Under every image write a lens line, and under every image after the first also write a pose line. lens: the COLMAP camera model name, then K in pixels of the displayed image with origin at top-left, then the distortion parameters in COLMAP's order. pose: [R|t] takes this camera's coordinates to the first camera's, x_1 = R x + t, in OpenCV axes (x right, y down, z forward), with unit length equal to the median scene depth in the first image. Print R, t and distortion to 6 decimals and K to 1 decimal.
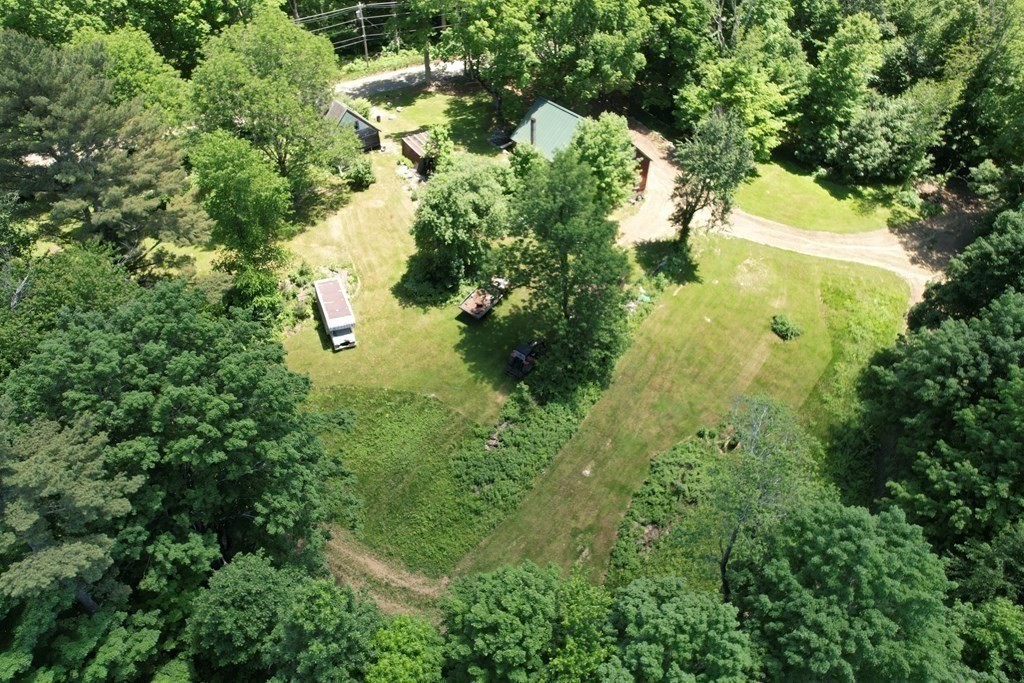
lens RADIAL K [[661.7, 0, 511.5], [0, 661.7, 342.2], [0, 0, 1]] dist [-0.068570, 0.059488]
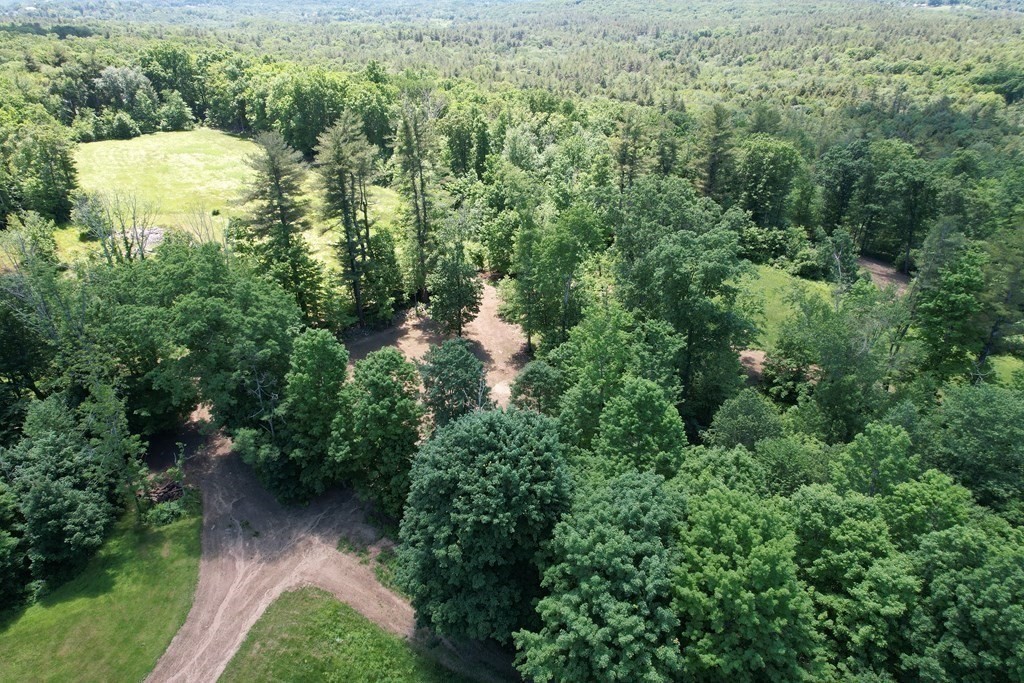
lens RADIAL K [[661.7, 0, 512.8], [0, 661.7, 340.3], [0, 0, 1]] dist [-0.068570, 0.059488]
pose [[0.051705, -0.481522, 0.874907, 0.073418], [0.694945, 0.646515, 0.314753, -0.307788], [-0.717201, 0.591739, 0.368060, 0.320508]]
